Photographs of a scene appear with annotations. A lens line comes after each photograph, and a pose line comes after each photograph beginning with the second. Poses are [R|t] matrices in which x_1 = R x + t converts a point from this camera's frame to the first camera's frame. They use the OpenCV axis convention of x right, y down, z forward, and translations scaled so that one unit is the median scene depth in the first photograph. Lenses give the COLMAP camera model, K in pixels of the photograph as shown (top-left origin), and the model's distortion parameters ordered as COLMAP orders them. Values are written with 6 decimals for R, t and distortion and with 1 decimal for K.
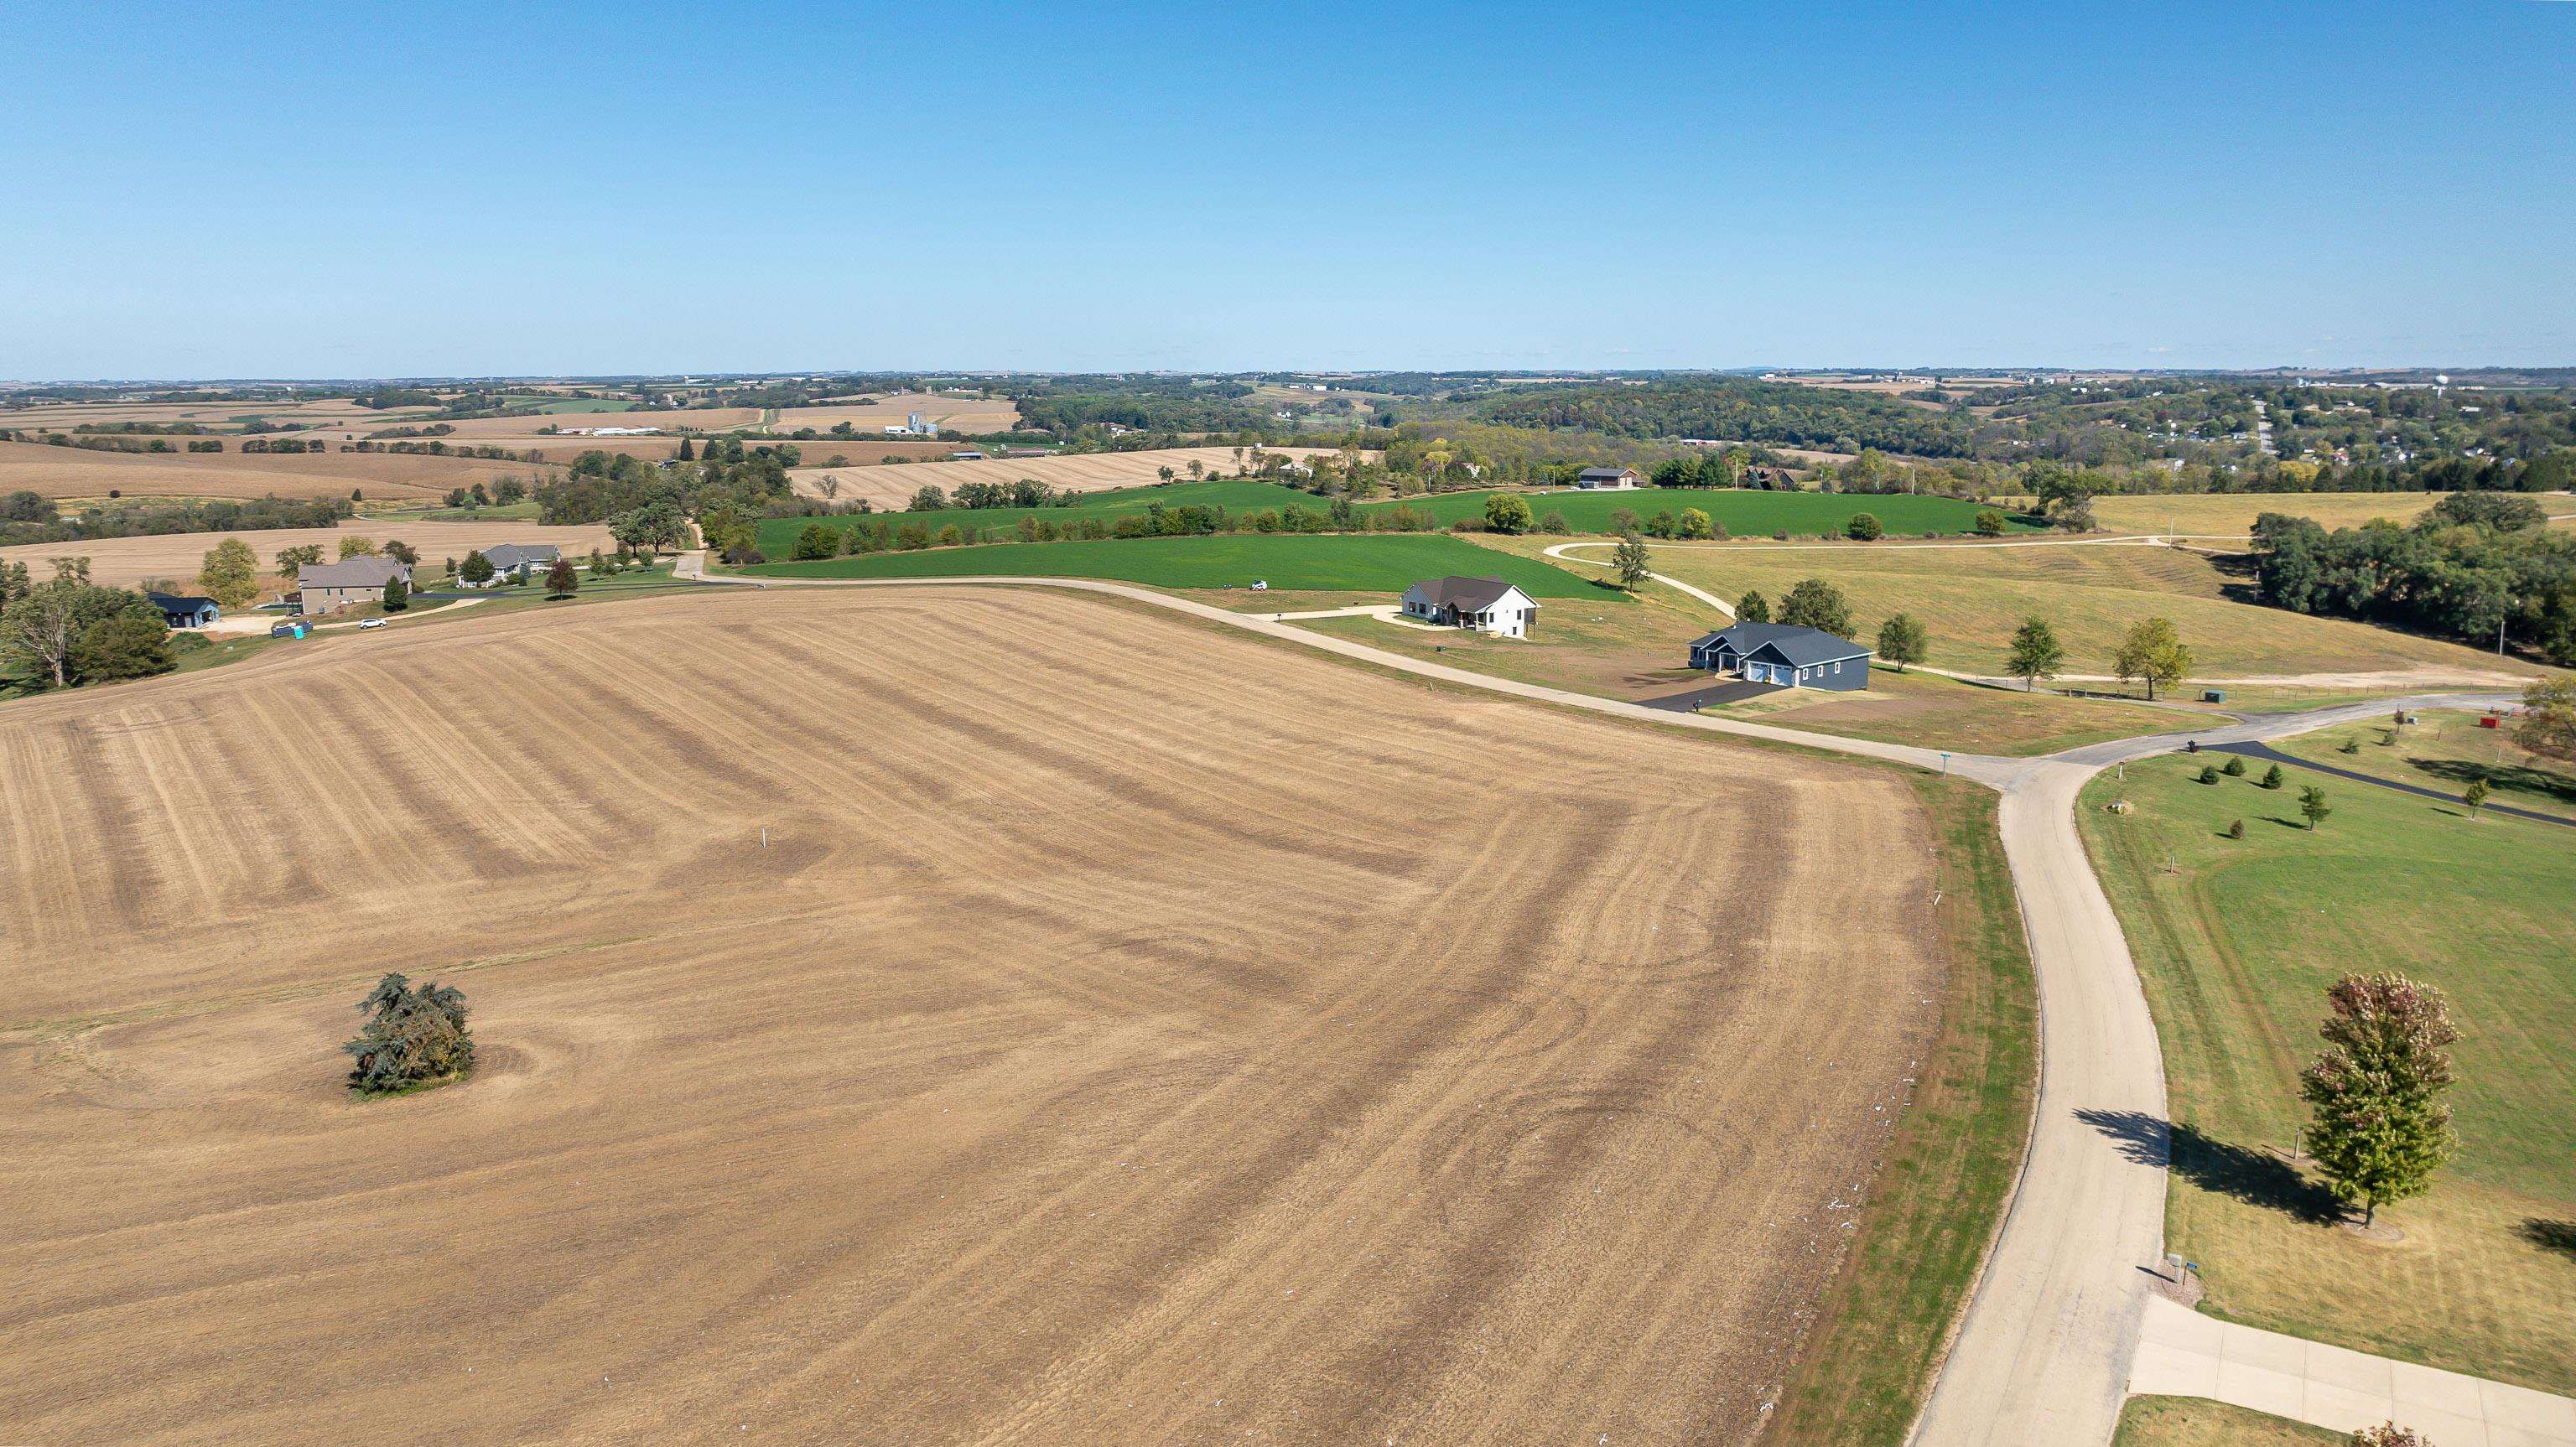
lens RADIAL K [[1834.1, 0, 1300.5], [0, 1834.1, 715.9], [0, 0, 1]] dist [-0.022108, 0.000499]
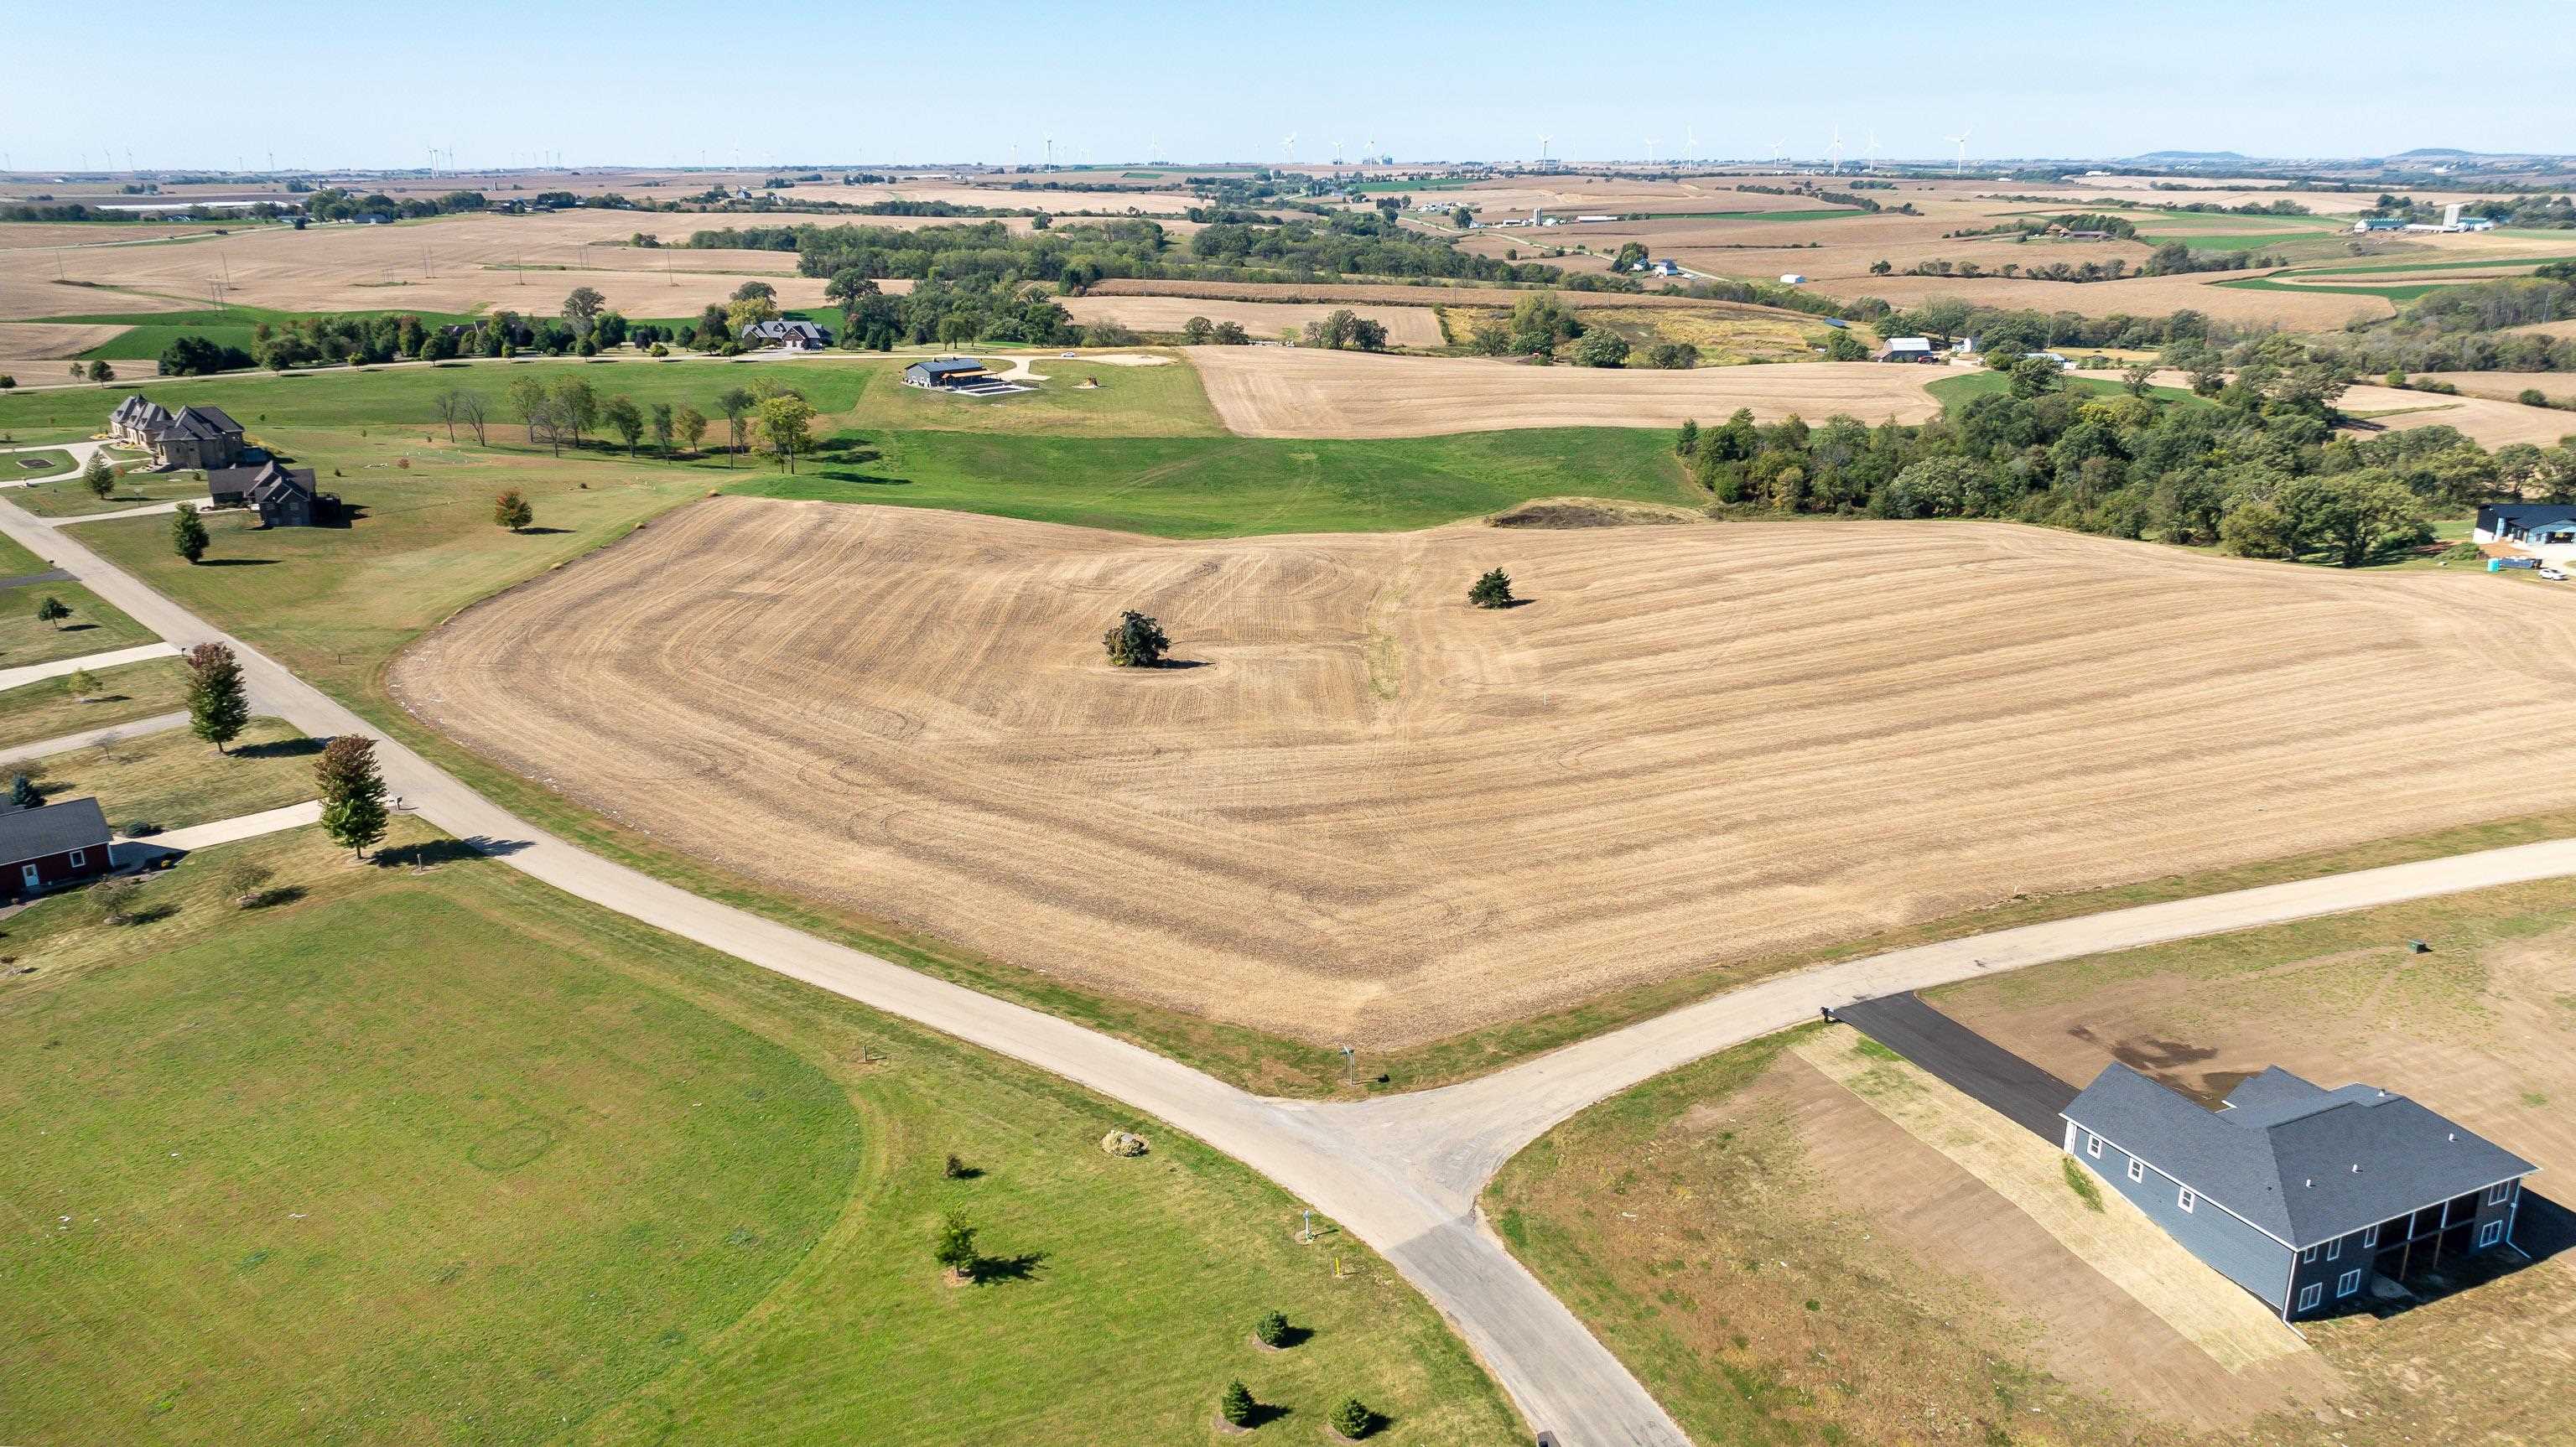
lens RADIAL K [[1834.1, 0, 1300.5], [0, 1834.1, 715.9], [0, 0, 1]] dist [-0.022108, 0.000499]
pose [[-0.312300, 0.280299, -0.907690, 0.437405], [-0.166687, 0.924488, 0.342837, -0.148557], [0.935245, 0.258368, -0.241996, 0.484028]]
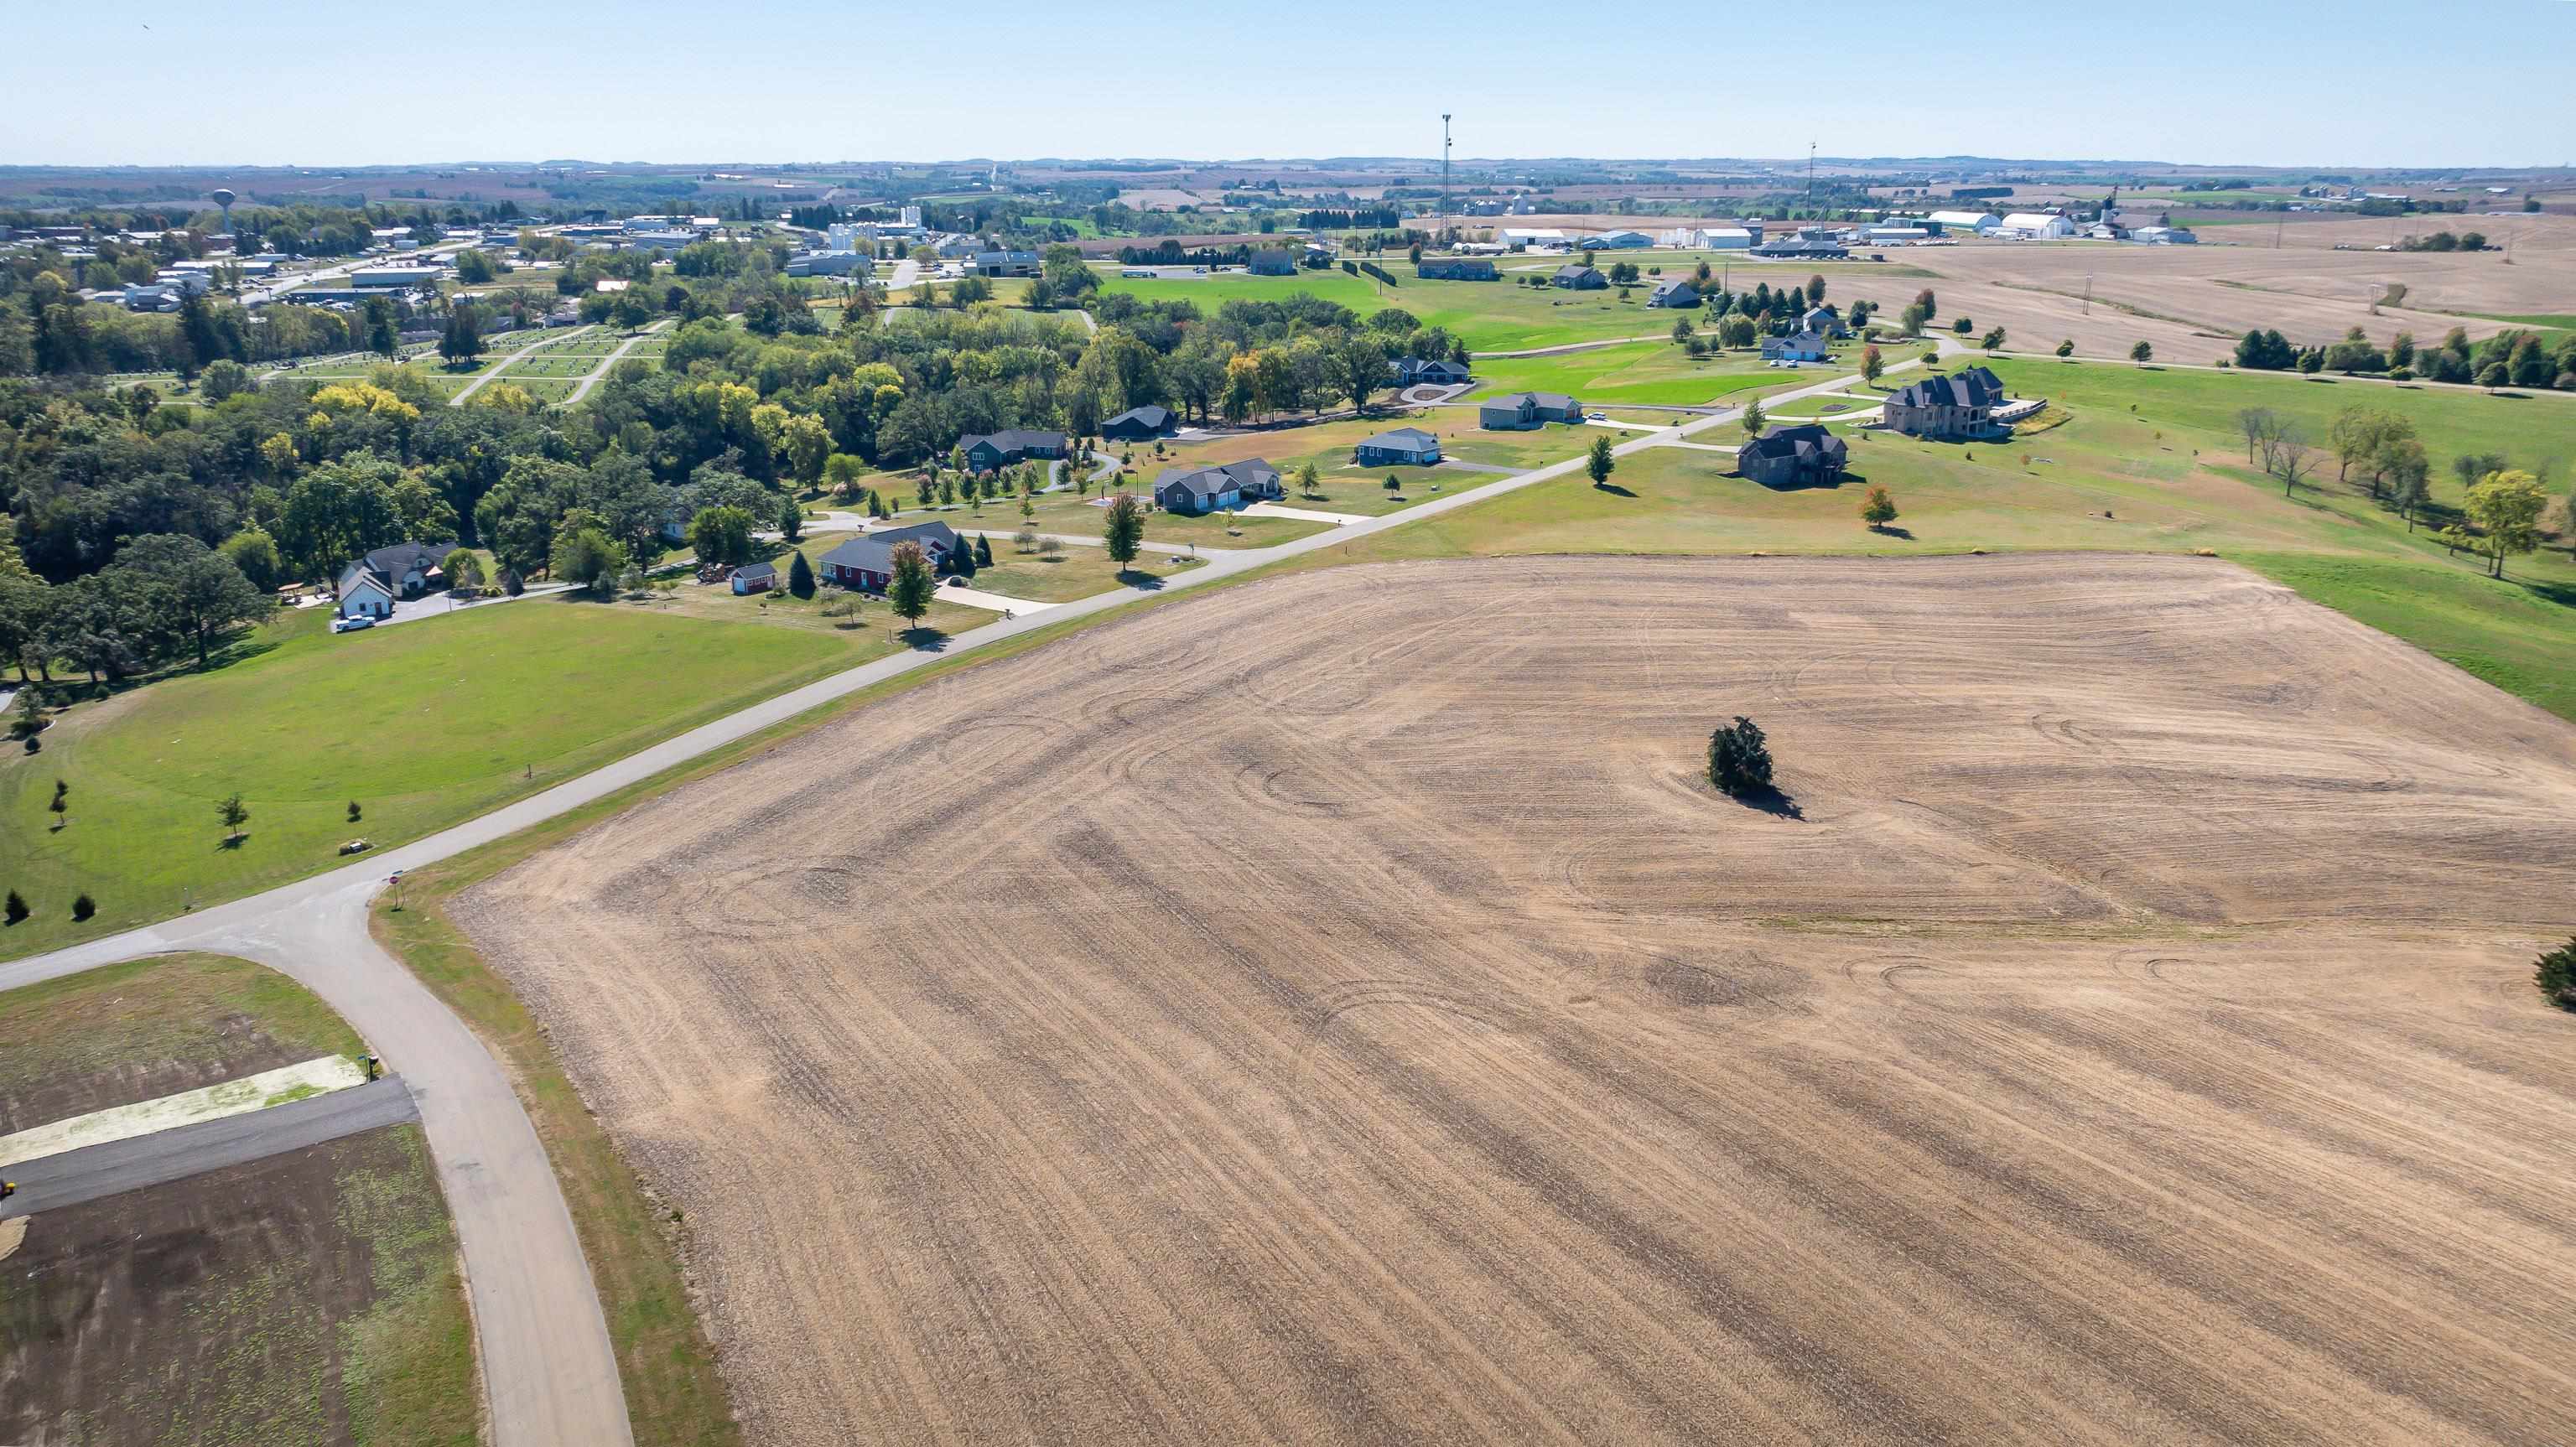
lens RADIAL K [[1860.2, 0, 1270.8], [0, 1860.2, 722.0], [0, 0, 1]] dist [-0.027120, 0.023828]
pose [[-0.990654, -0.037710, 0.131080, -0.079806], [0.026632, 0.889046, 0.457042, -0.193601], [-0.133771, 0.456261, -0.879733, 0.746297]]
